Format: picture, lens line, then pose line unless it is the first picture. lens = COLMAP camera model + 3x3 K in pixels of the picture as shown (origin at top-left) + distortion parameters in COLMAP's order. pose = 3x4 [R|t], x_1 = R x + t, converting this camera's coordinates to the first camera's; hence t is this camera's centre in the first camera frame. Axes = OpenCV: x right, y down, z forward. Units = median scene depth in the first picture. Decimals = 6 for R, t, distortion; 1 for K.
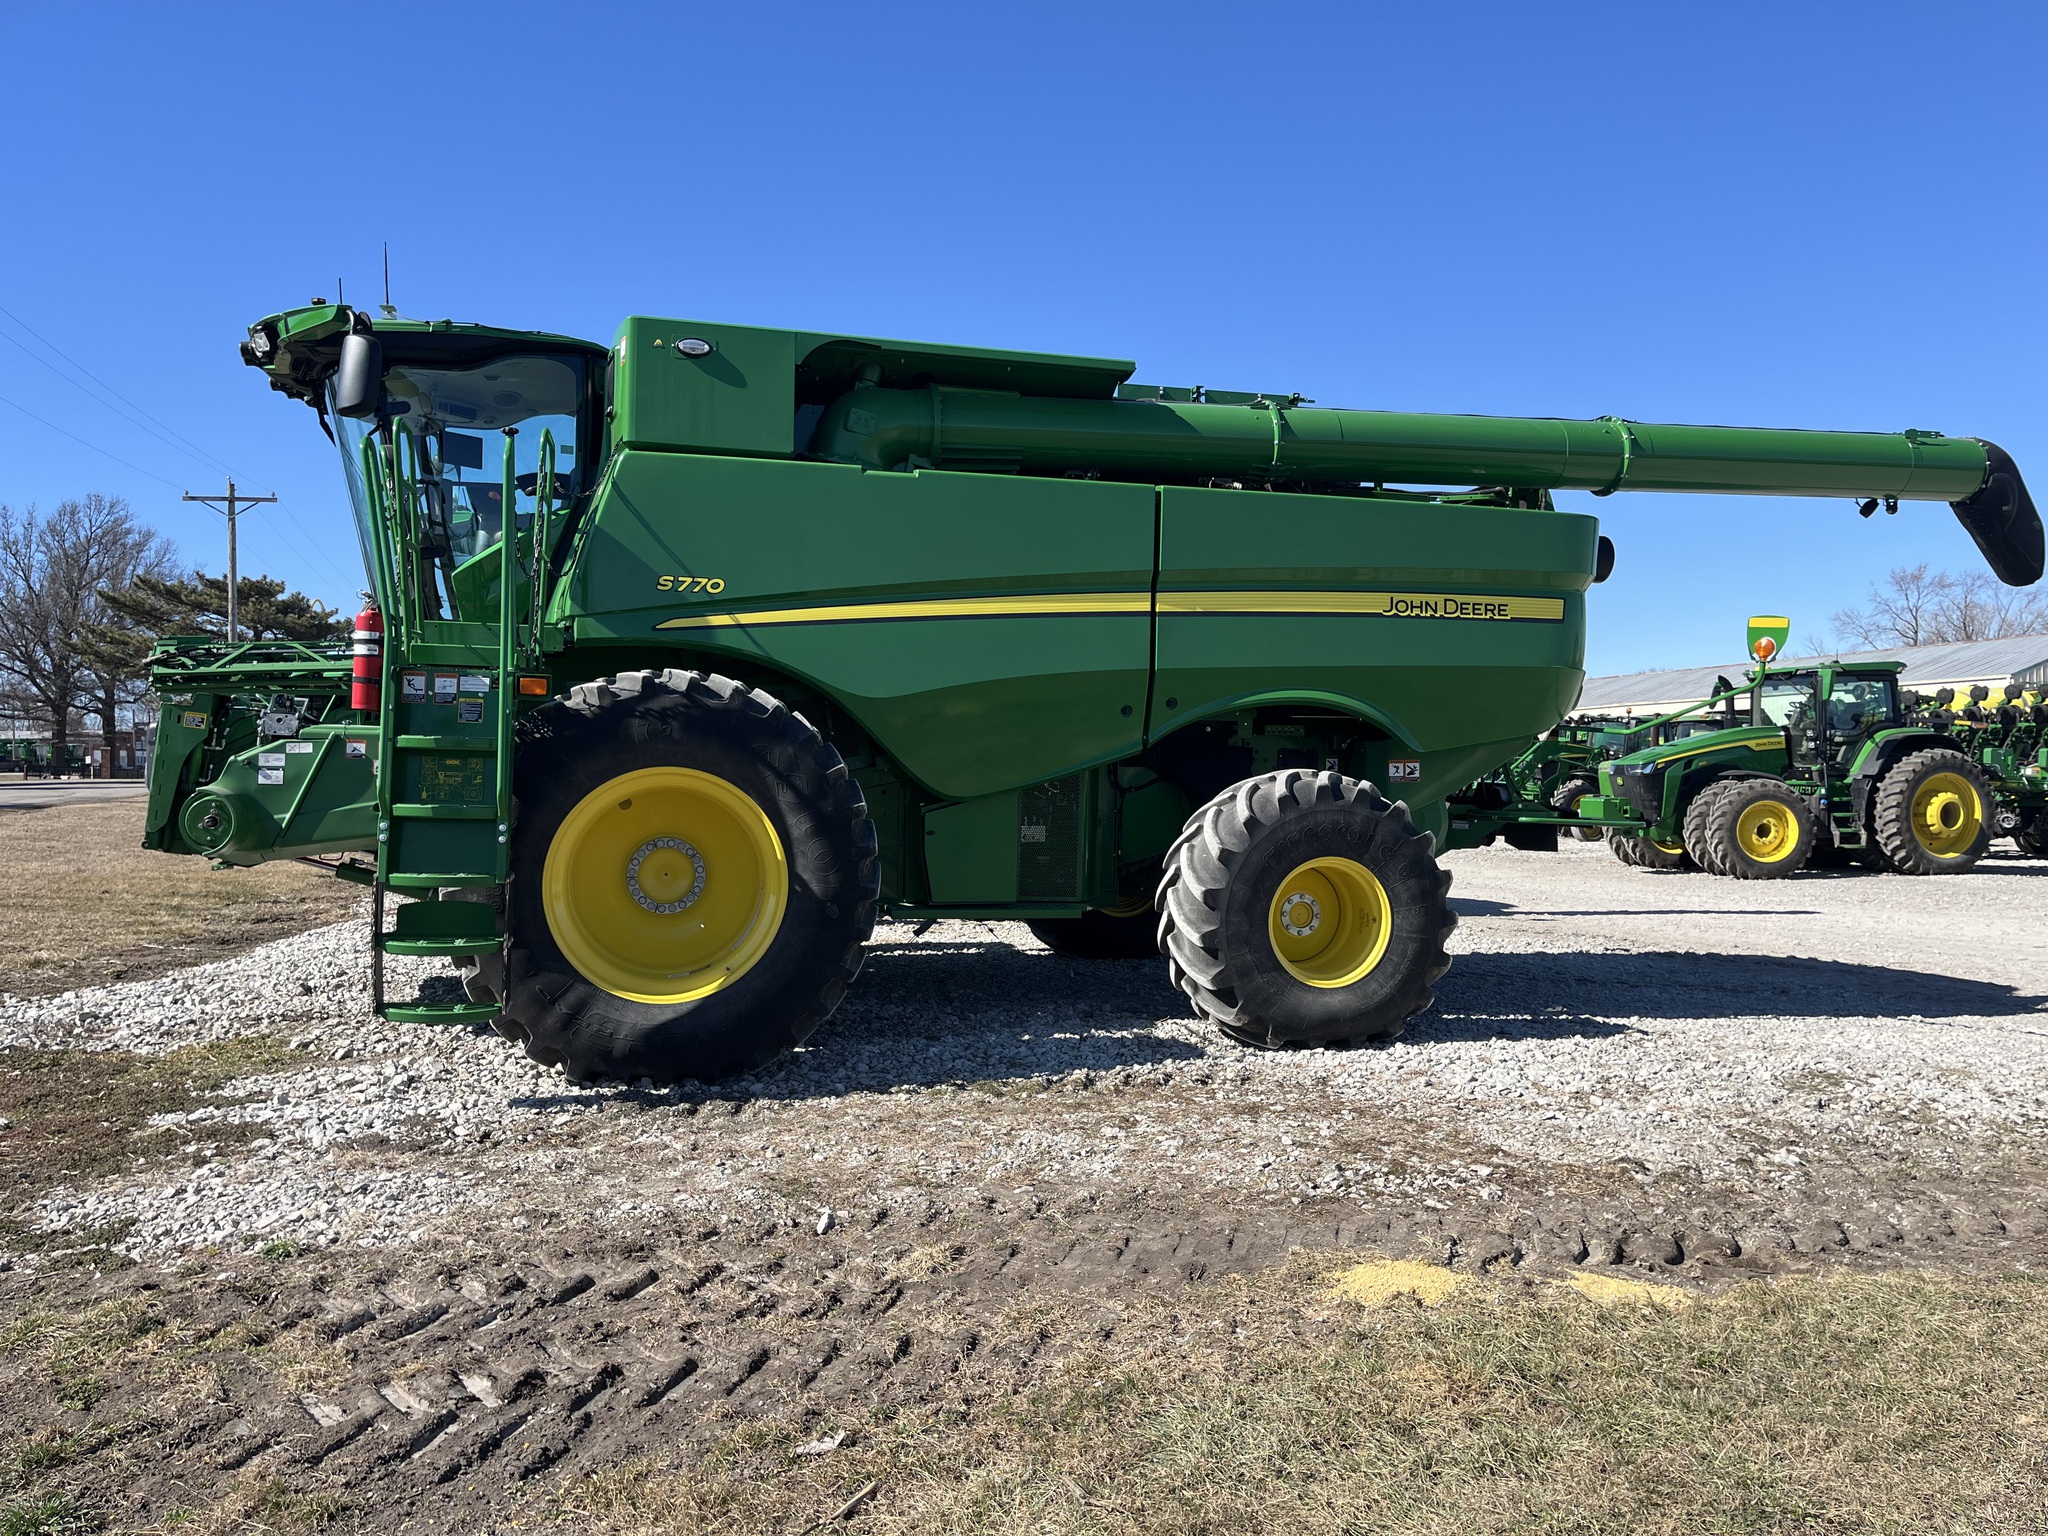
lens RADIAL K [[1527.5, 0, 1038.8], [0, 1527.5, 757.1], [0, 0, 1]] dist [0.044999, -0.044514]
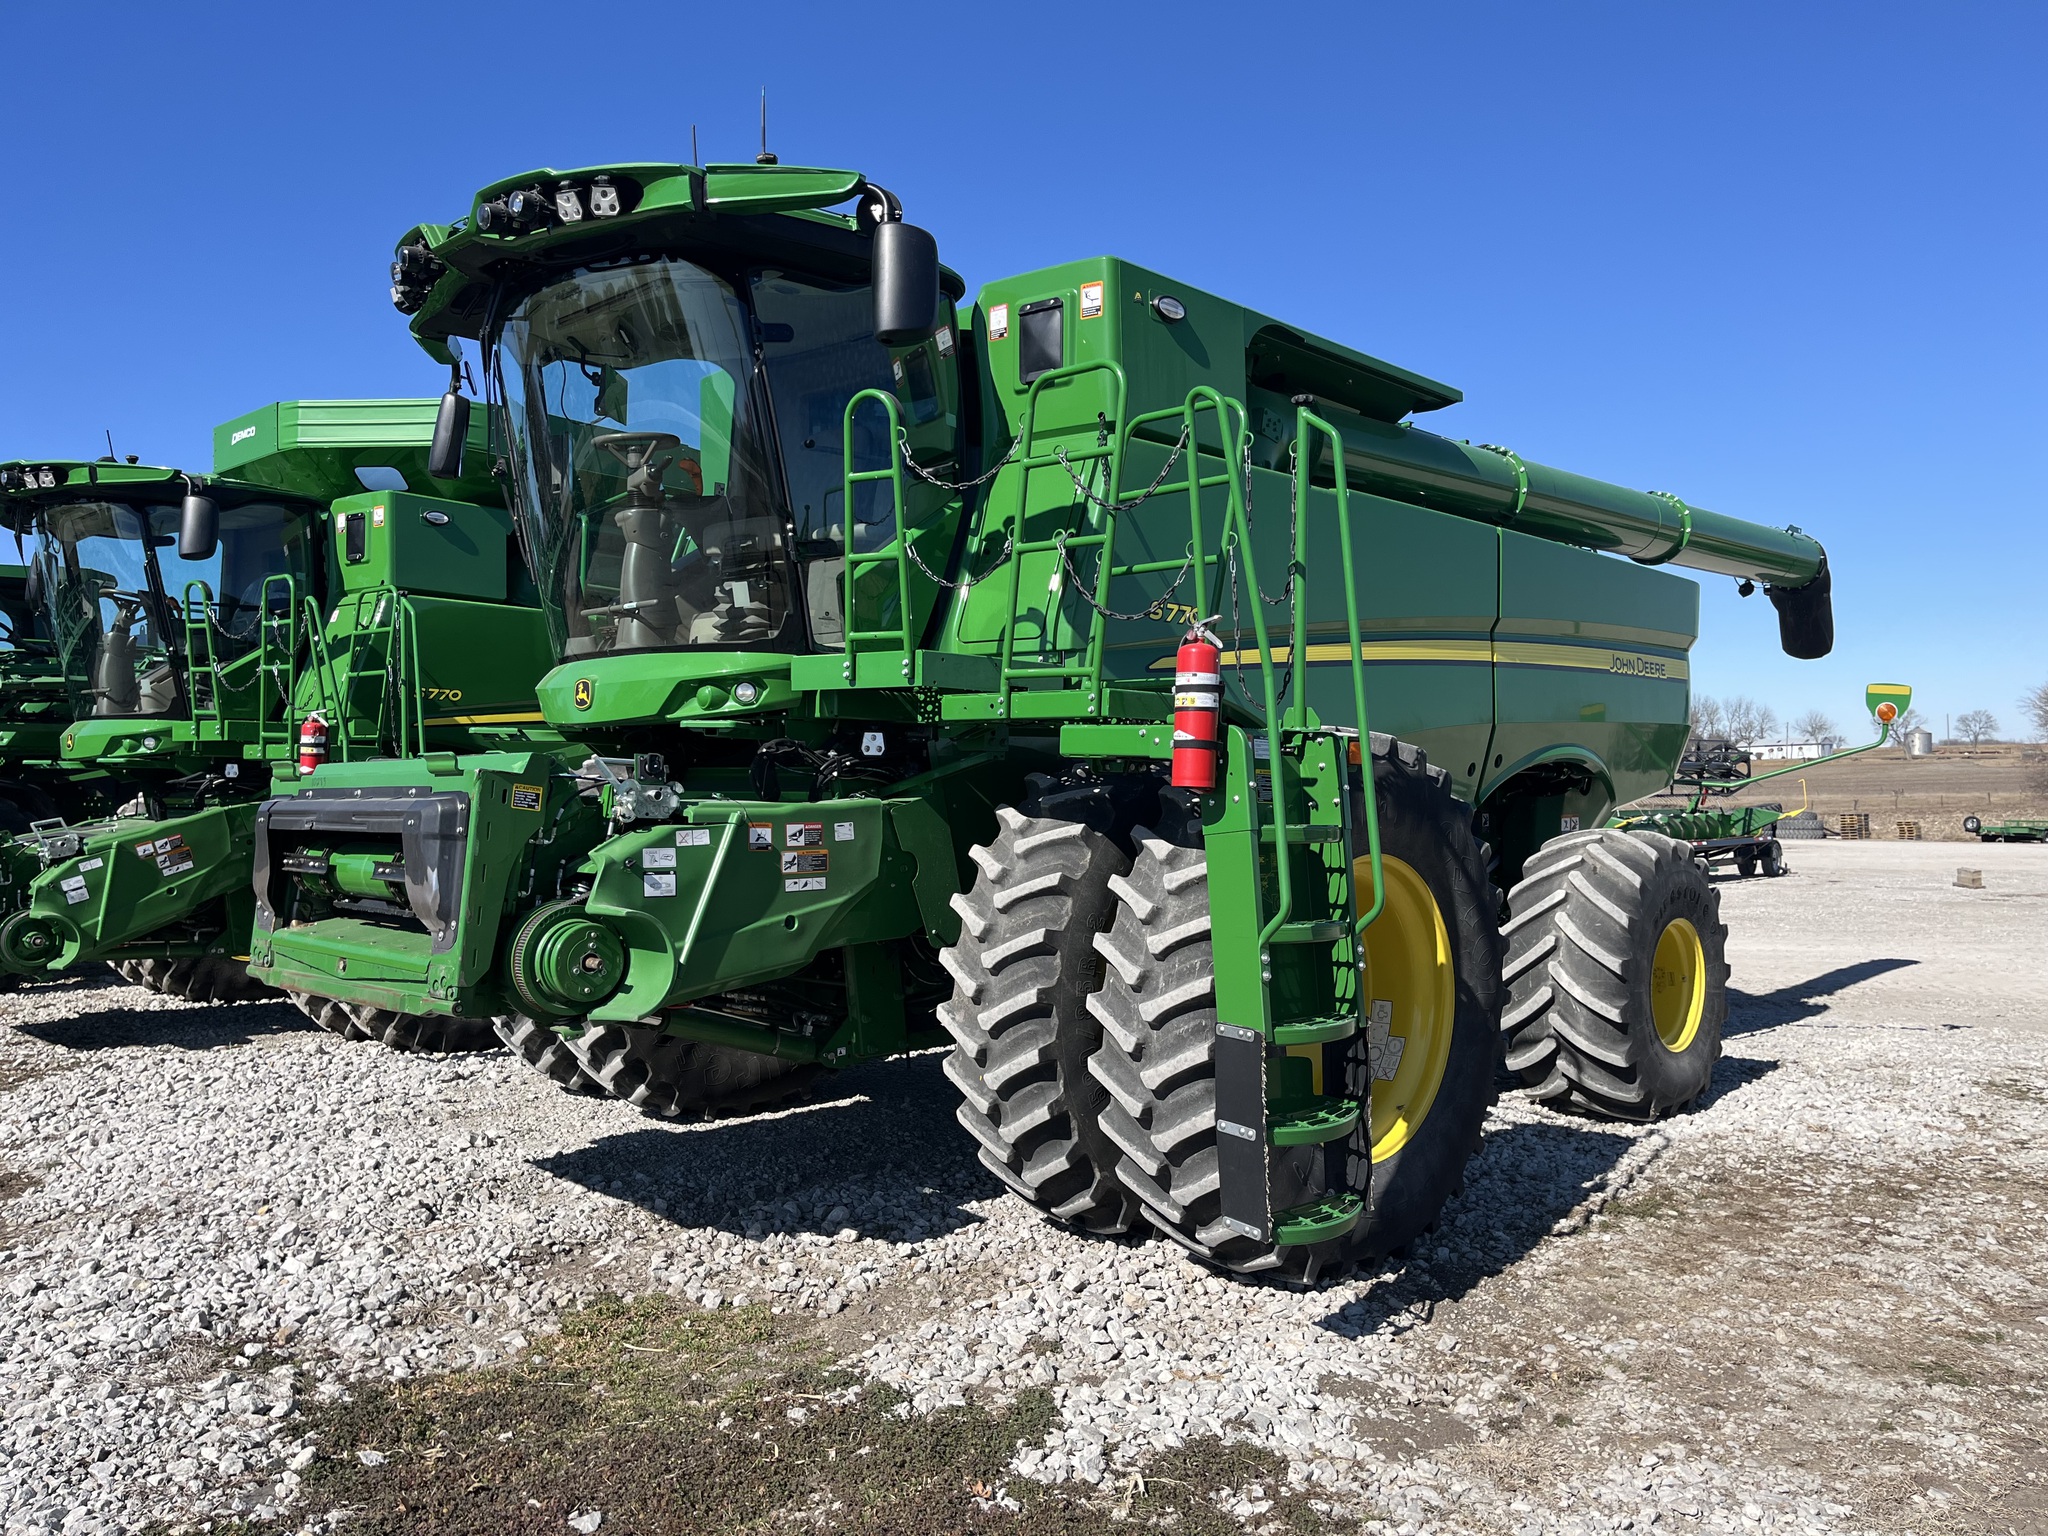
lens RADIAL K [[1527.5, 0, 1012.6], [0, 1527.5, 771.0], [0, 0, 1]] dist [0.044999, -0.044514]
pose [[0.857853, -0.006010, 0.513860, -0.696879], [0.011984, 0.999894, -0.008312, -0.027272], [-0.513756, 0.013289, 0.857834, 0.378435]]
